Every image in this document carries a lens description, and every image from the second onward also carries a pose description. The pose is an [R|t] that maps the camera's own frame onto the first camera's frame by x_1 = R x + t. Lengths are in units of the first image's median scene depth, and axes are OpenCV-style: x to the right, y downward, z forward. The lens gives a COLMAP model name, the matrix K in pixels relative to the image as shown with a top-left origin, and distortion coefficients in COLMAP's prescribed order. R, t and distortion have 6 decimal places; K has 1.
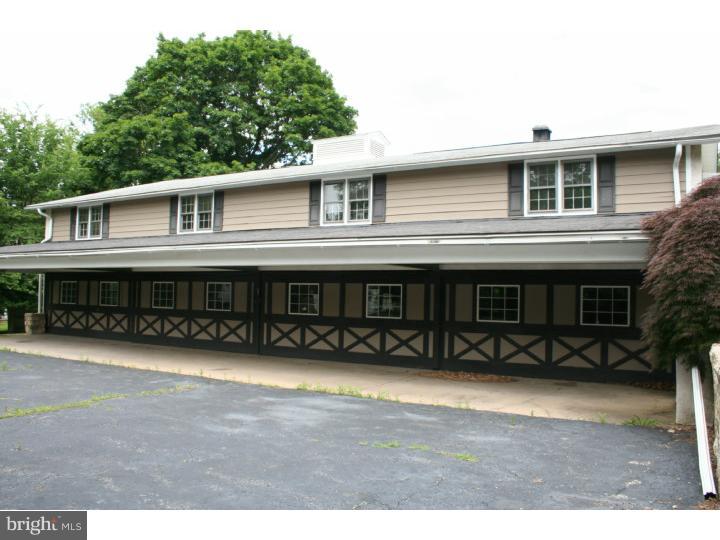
lens RADIAL K [[1629.2, 0, 360.0], [0, 1629.2, 270.0], [0, 0, 1]] dist [-0.872745, 0.182402]
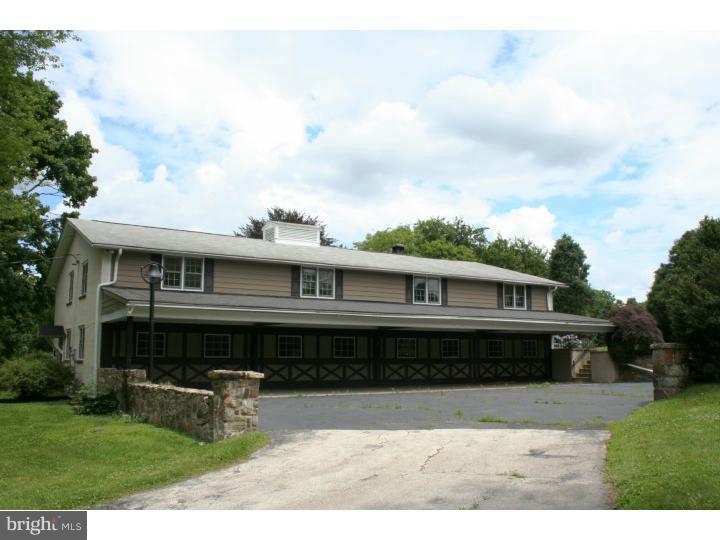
lens RADIAL K [[615.3, 0, 376.3], [0, 615.3, 272.0], [0, 0, 1]] dist [-0.120638, 0.172203]
pose [[0.021223, 0.097215, 0.995037, -0.605067], [-0.028757, 0.994909, -0.096589, 0.002461], [-0.999361, -0.026564, 0.023911, 0.958471]]
